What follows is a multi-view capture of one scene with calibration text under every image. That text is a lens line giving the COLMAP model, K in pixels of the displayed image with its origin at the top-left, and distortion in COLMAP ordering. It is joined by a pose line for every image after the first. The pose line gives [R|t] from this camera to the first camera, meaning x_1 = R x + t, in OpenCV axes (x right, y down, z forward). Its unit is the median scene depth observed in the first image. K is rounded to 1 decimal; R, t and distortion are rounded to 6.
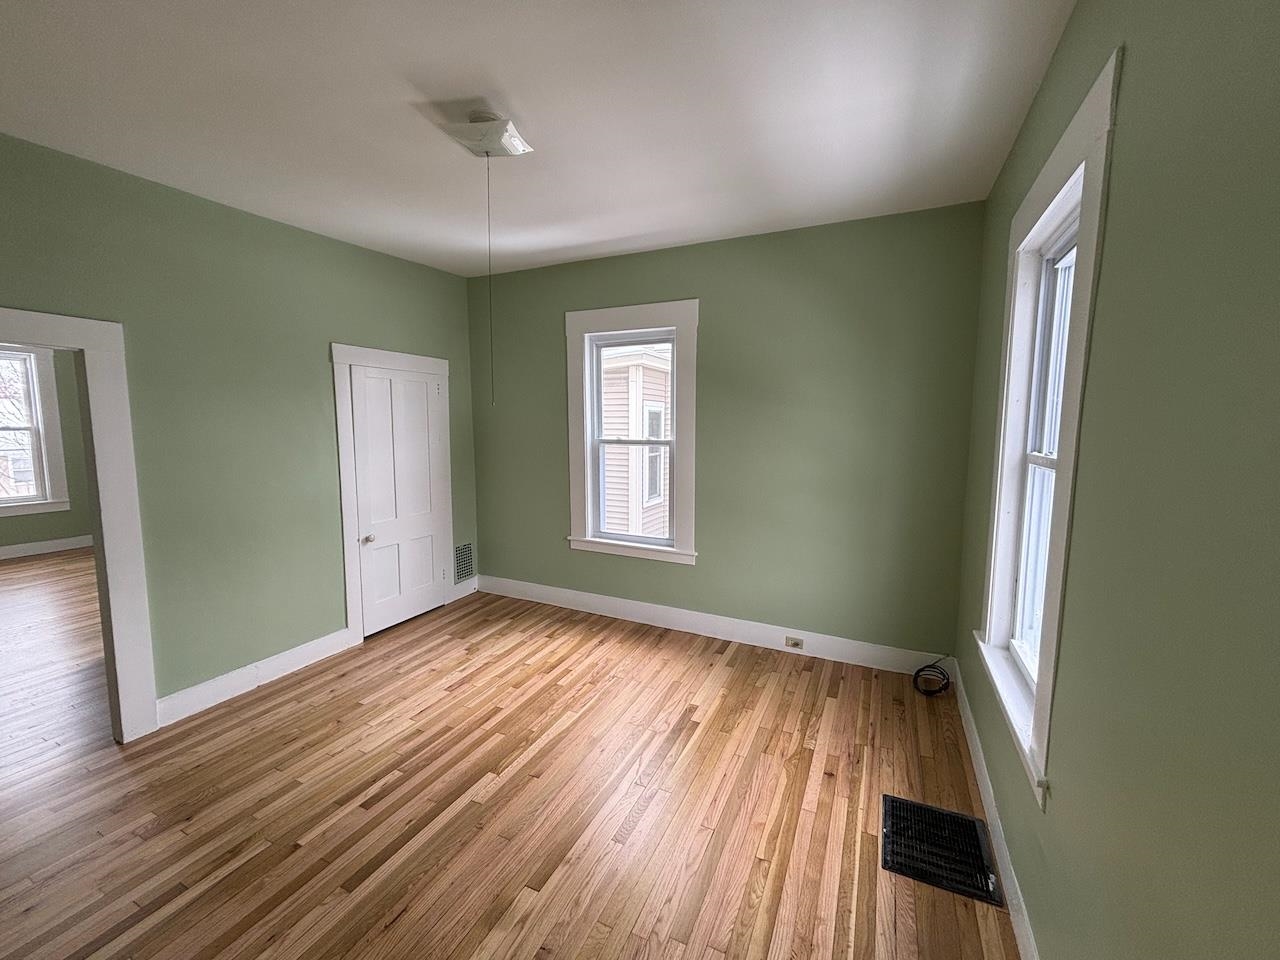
lens RADIAL K [[514.0, 0, 651.6], [0, 514.0, 481.7], [0, 0, 1]] dist [-0.002324, 0.000854]
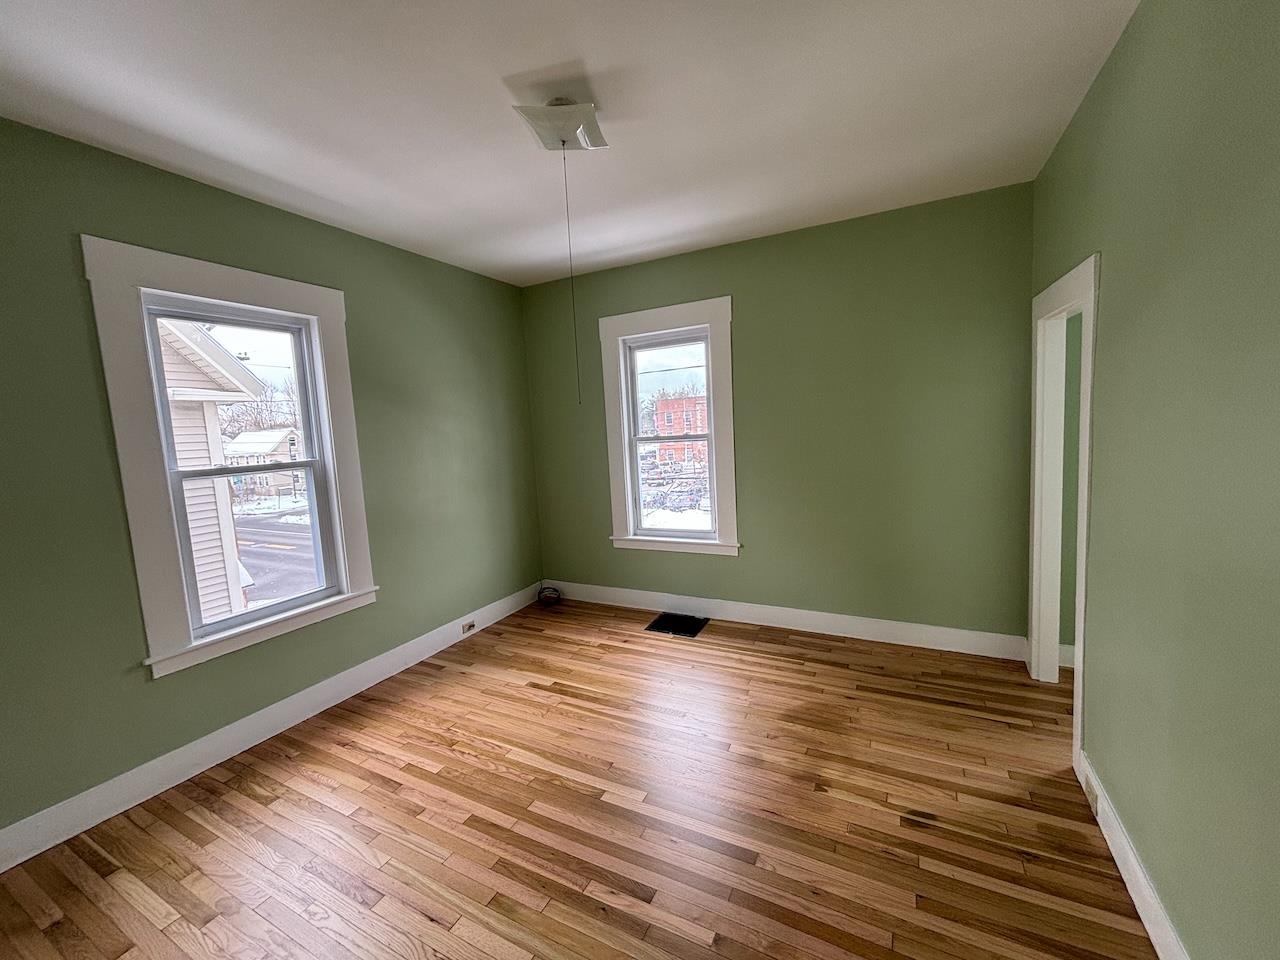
lens RADIAL K [[514.0, 0, 633.4], [0, 514.0, 480.3], [0, 0, 1]] dist [-0.002324, 0.000854]
pose [[0.038897, -0.111576, 0.992994, -0.856518], [0.171522, 0.979742, 0.103369, -0.056613], [-0.984412, 0.166299, 0.057246, 0.585447]]
